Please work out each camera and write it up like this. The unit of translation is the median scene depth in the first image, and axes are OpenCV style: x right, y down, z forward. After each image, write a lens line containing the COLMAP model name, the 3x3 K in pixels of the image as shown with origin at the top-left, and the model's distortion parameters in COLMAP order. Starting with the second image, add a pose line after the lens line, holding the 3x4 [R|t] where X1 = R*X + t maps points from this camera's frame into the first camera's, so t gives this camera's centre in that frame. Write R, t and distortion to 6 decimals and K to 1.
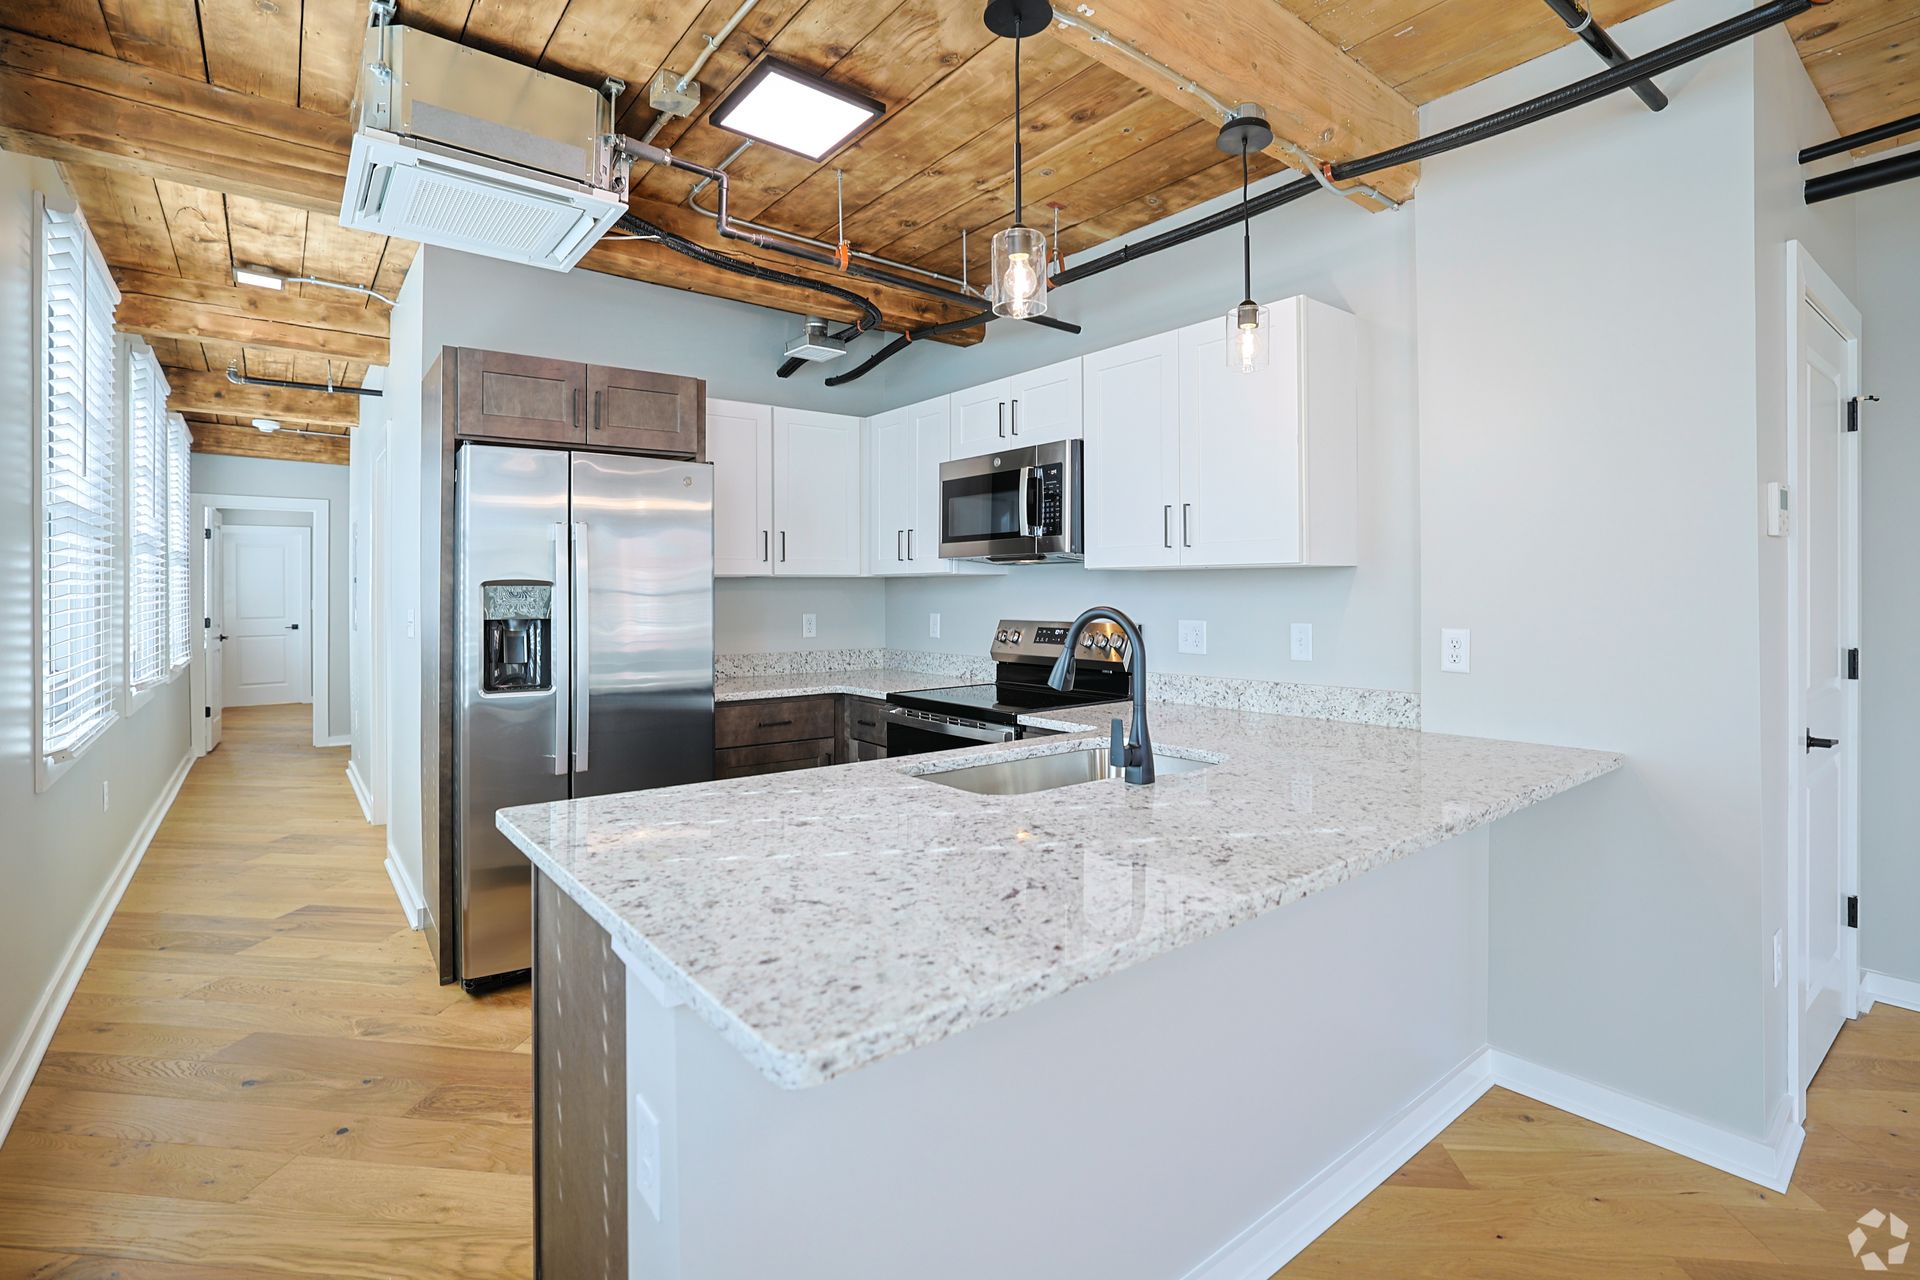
lens RADIAL K [[851.7, 0, 951.7], [0, 851.7, 599.9], [0, 0, 1]] dist [-0.036264, 0.012822]
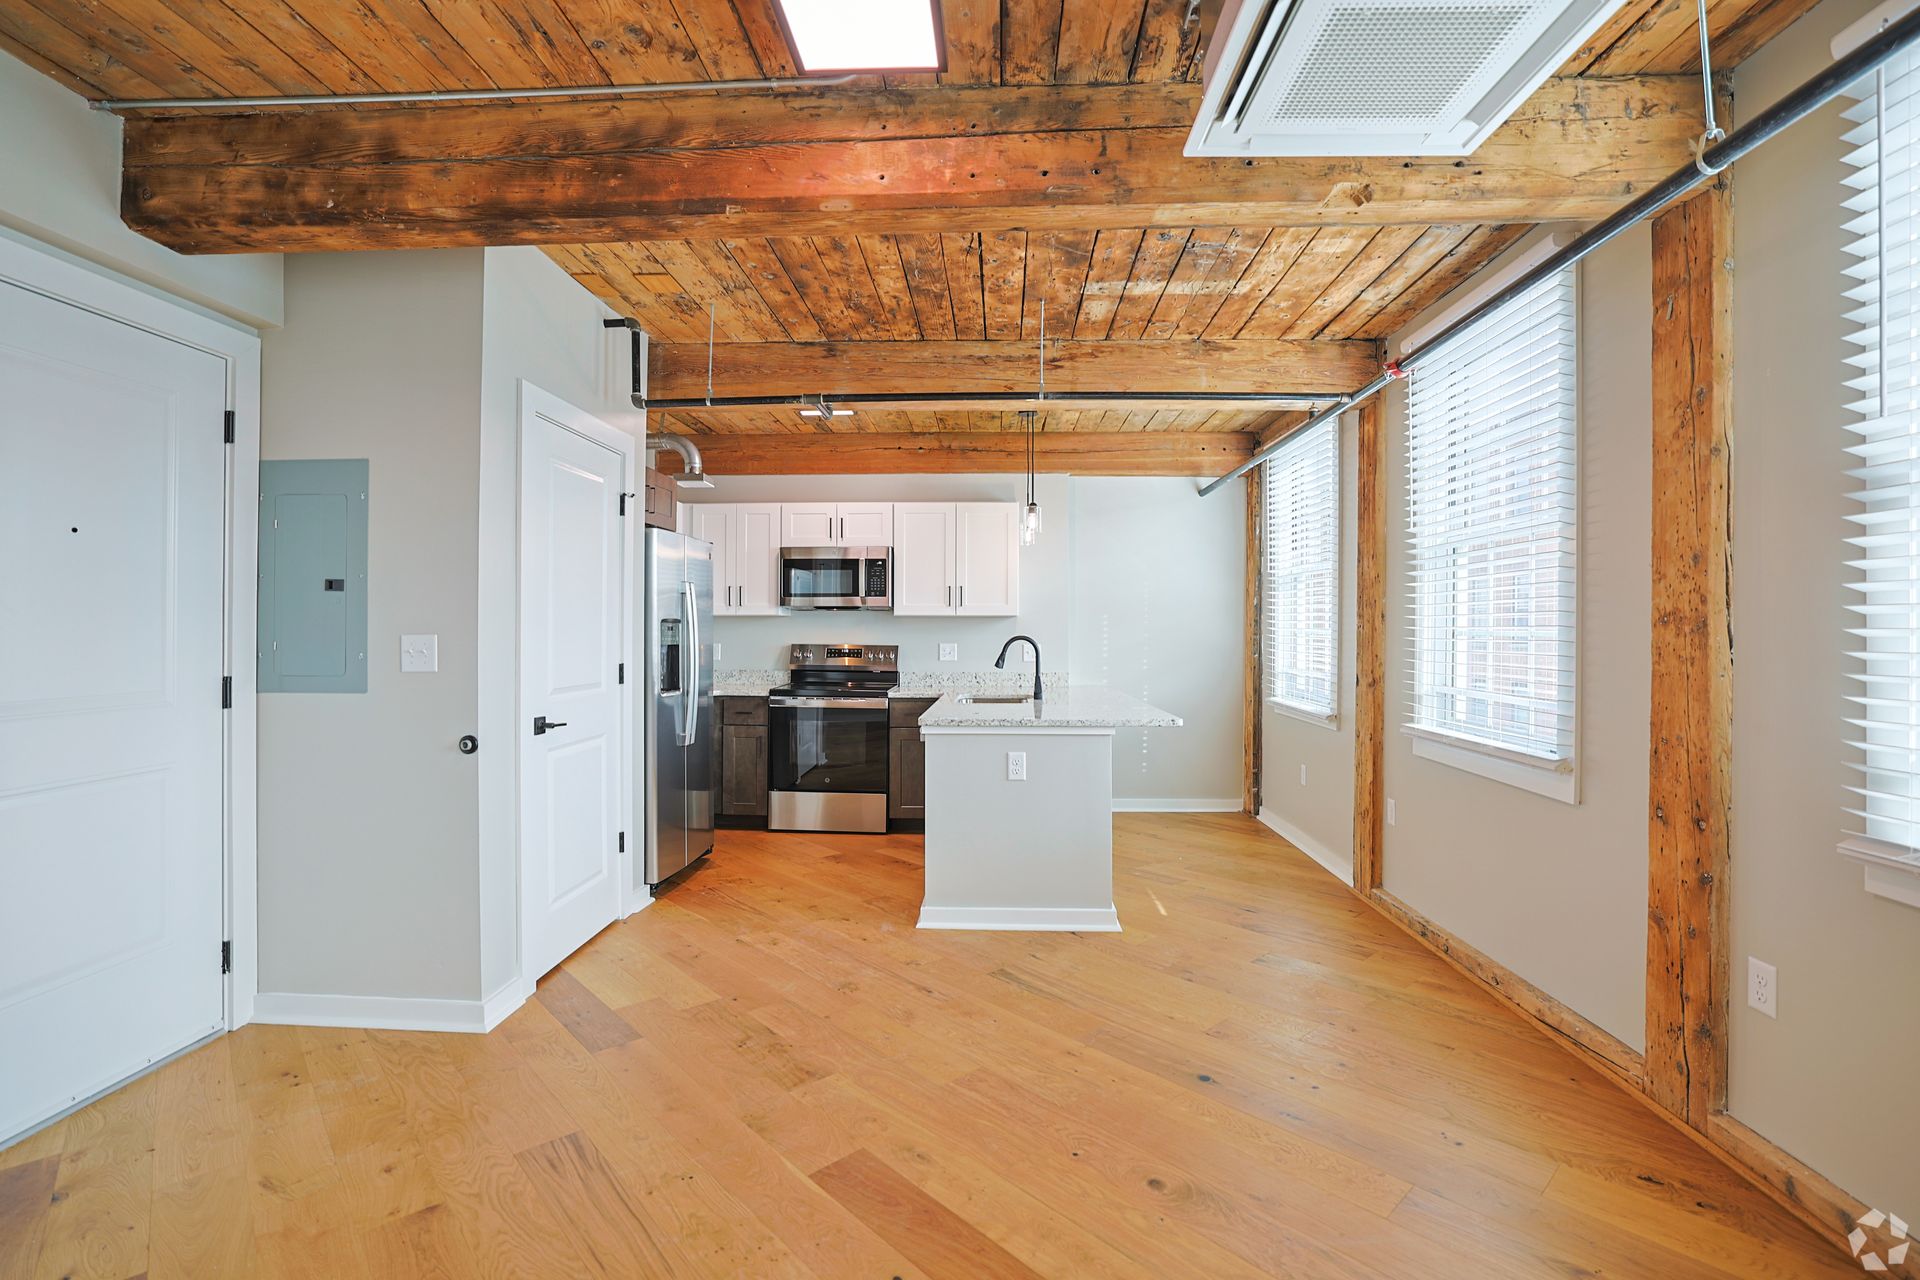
lens RADIAL K [[851.7, 0, 957.4], [0, 851.7, 626.9], [0, 0, 1]] dist [-0.036264, 0.012822]
pose [[0.641668, 0.000481, 0.766983, -1.118012], [0.007448, 0.999949, -0.006858, 0.003907], [-0.766947, 0.010113, 0.641631, -0.312587]]
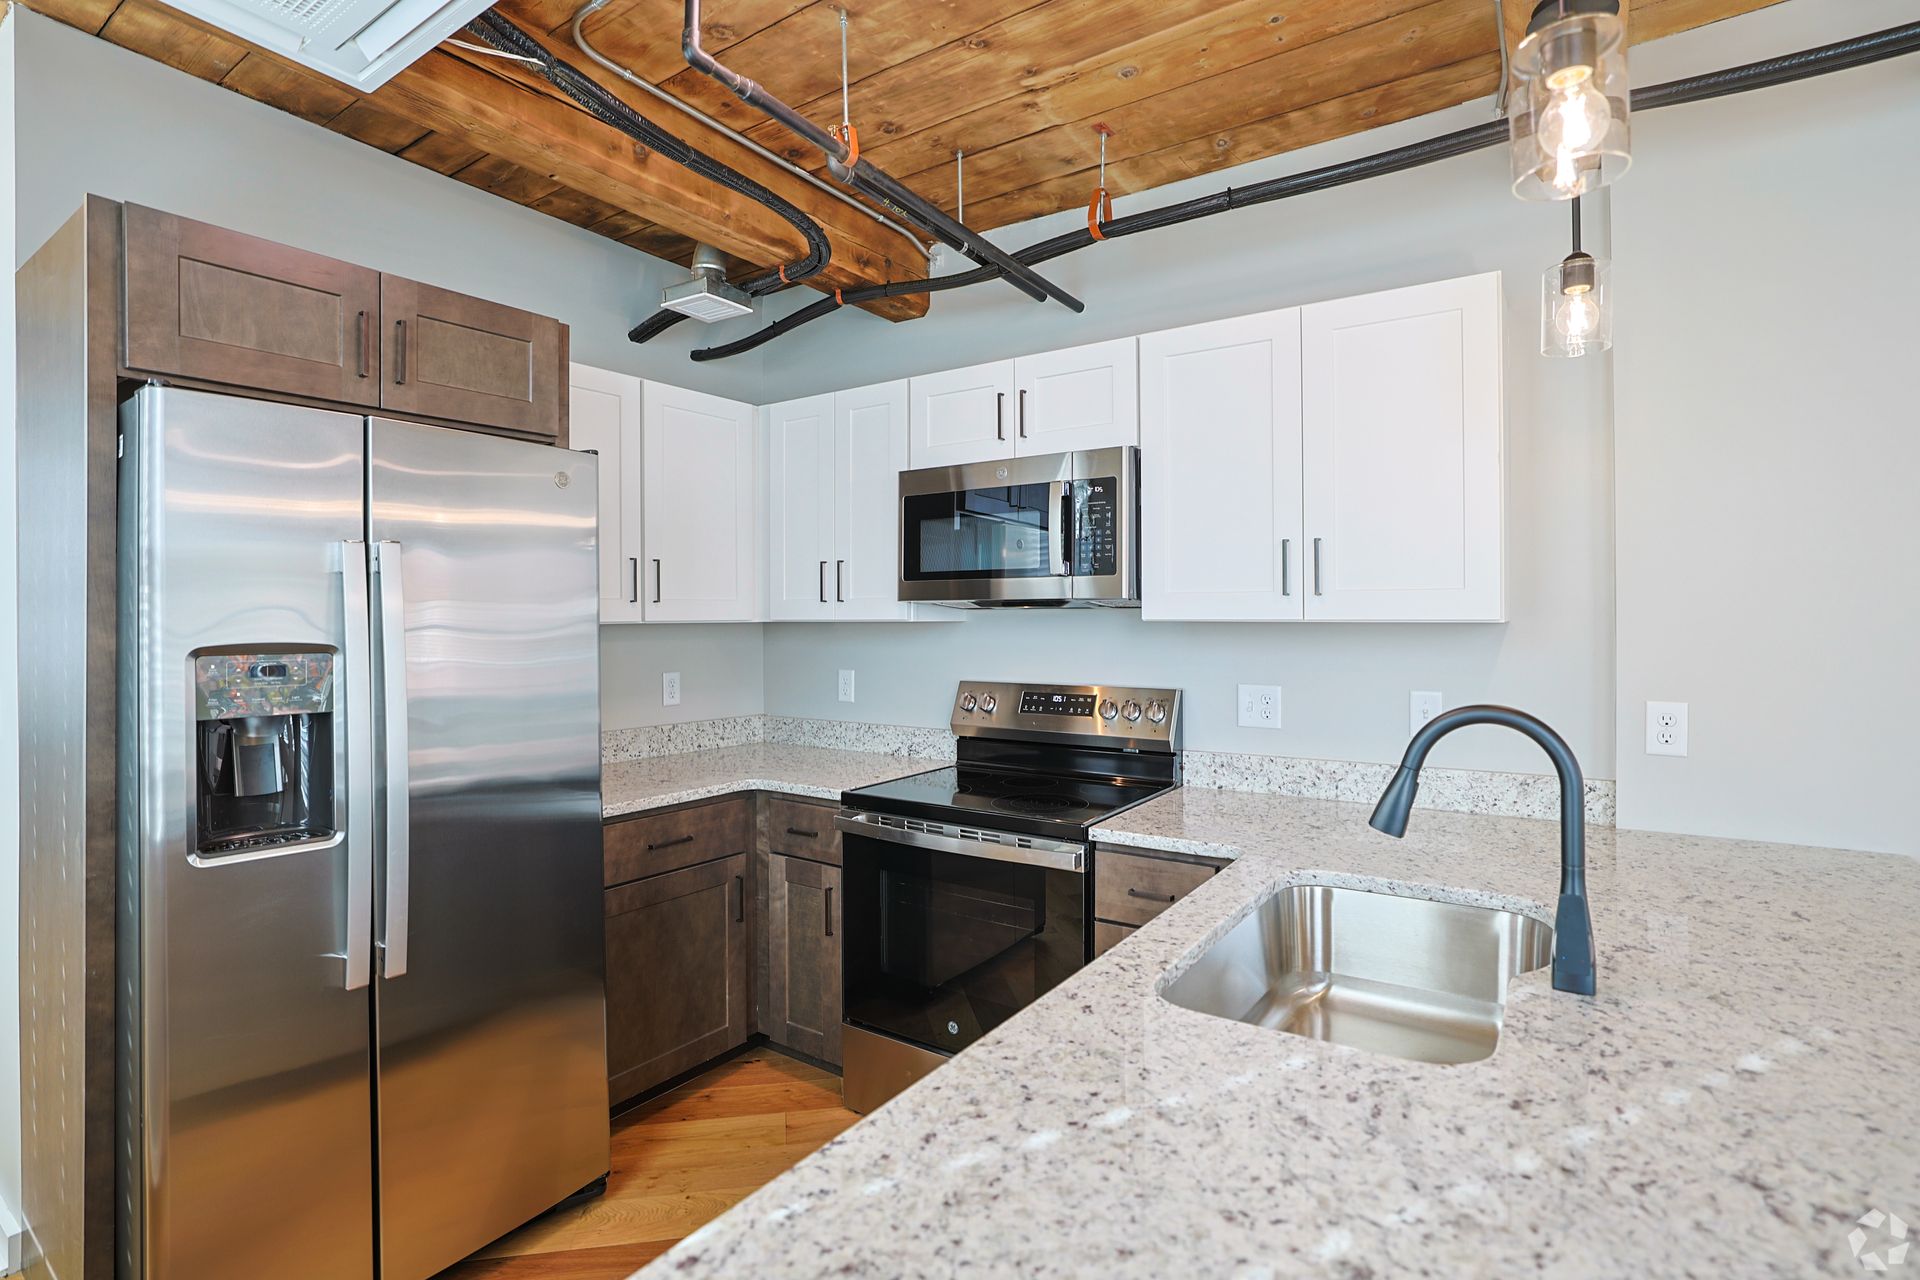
lens RADIAL K [[886.8, 0, 934.9], [0, 886.8, 629.7], [0, 0, 1]] dist [-0.013329, 0.002633]
pose [[0.955804, -0.003613, 0.293983, -0.227216], [0.003304, 0.999993, 0.001546, -0.027252], [-0.293986, -0.000506, 0.955810, 0.278761]]
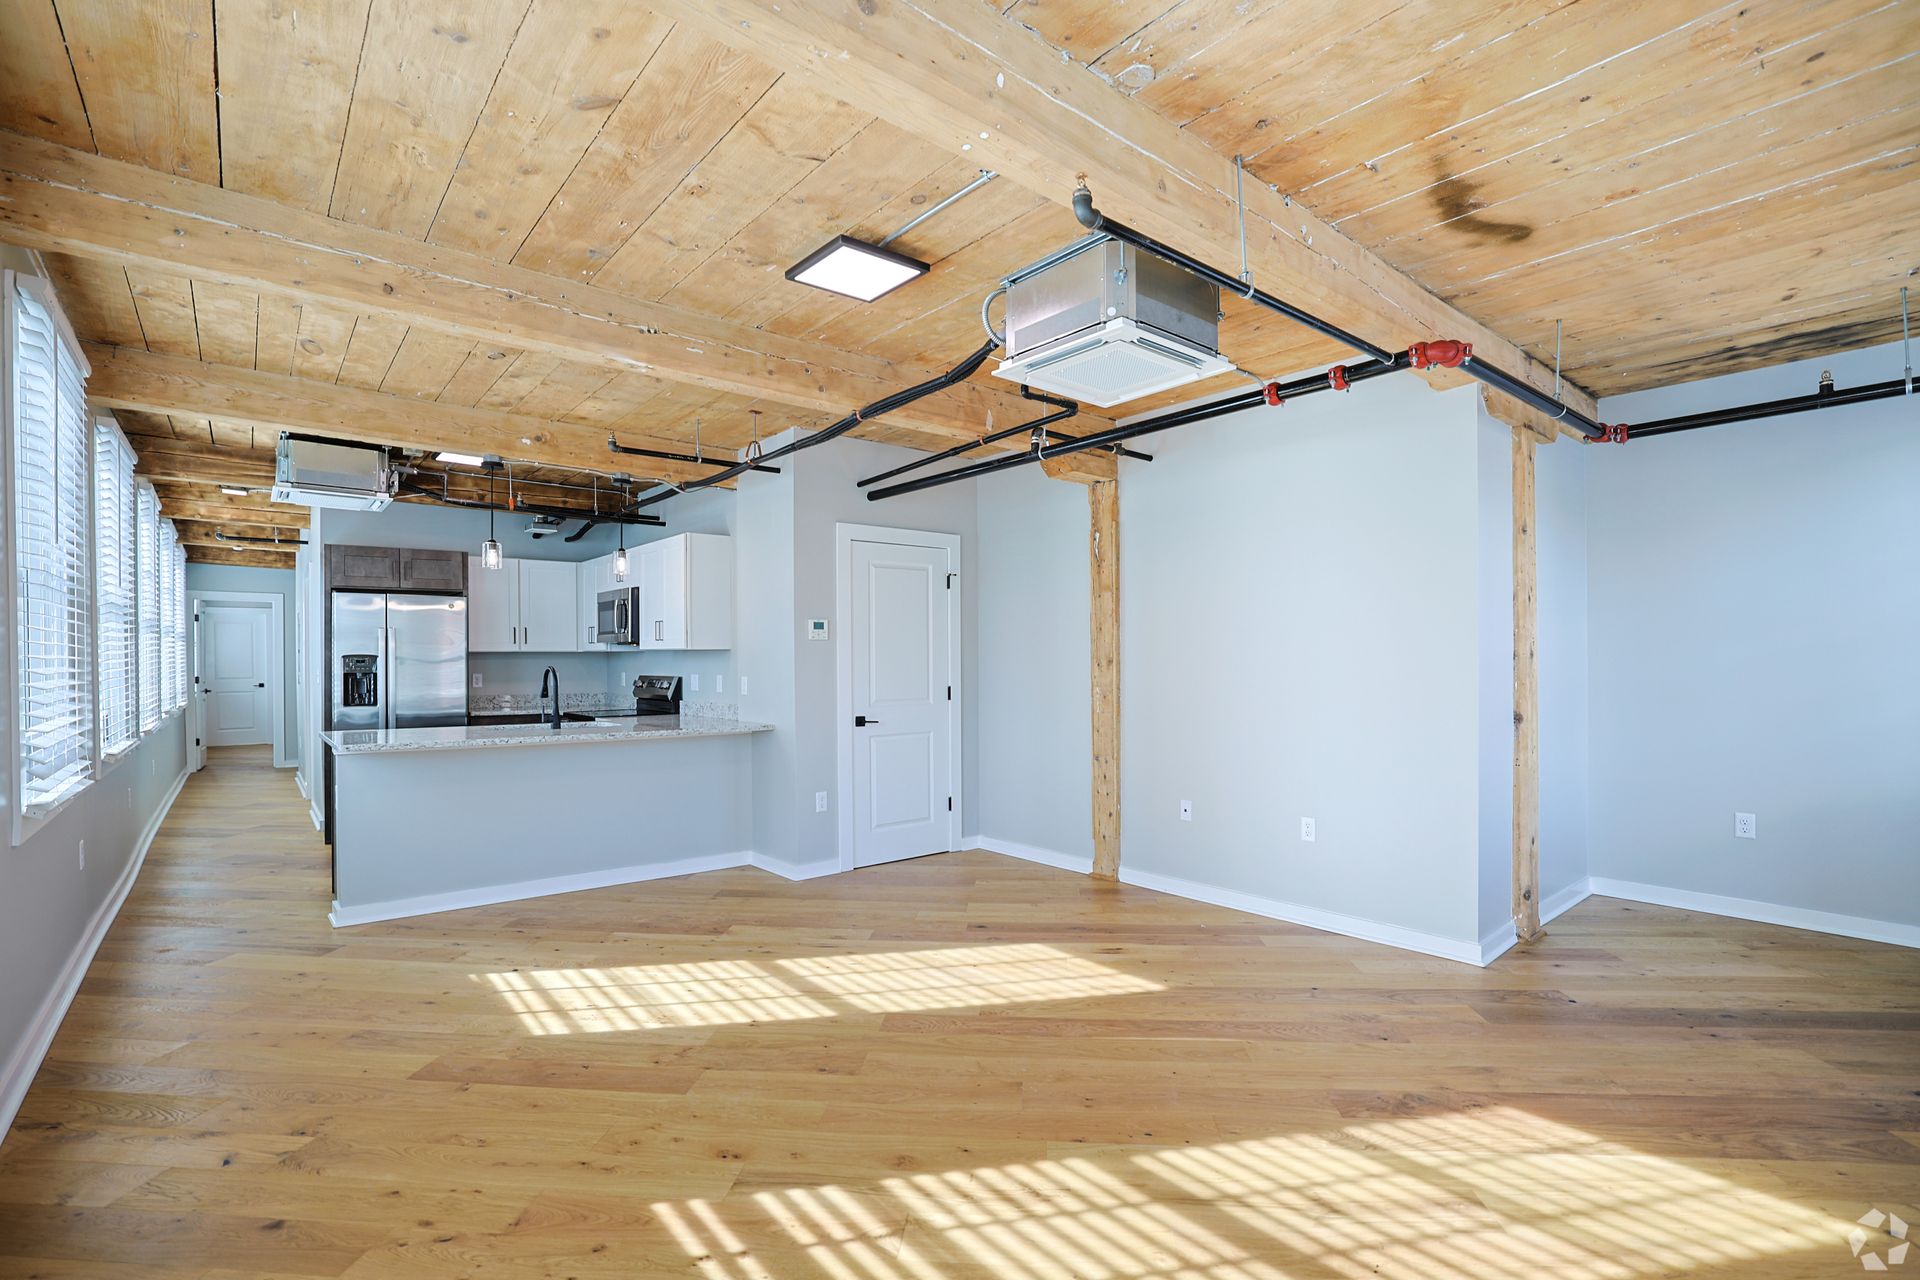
lens RADIAL K [[851.7, 0, 954.4], [0, 851.7, 671.3], [0, 0, 1]] dist [-0.036264, 0.012822]
pose [[0.999736, -0.000104, 0.022966, 0.800032], [-0.000064, 0.999974, 0.007278, 0.002197], [-0.022966, -0.007277, 0.999710, -0.983241]]
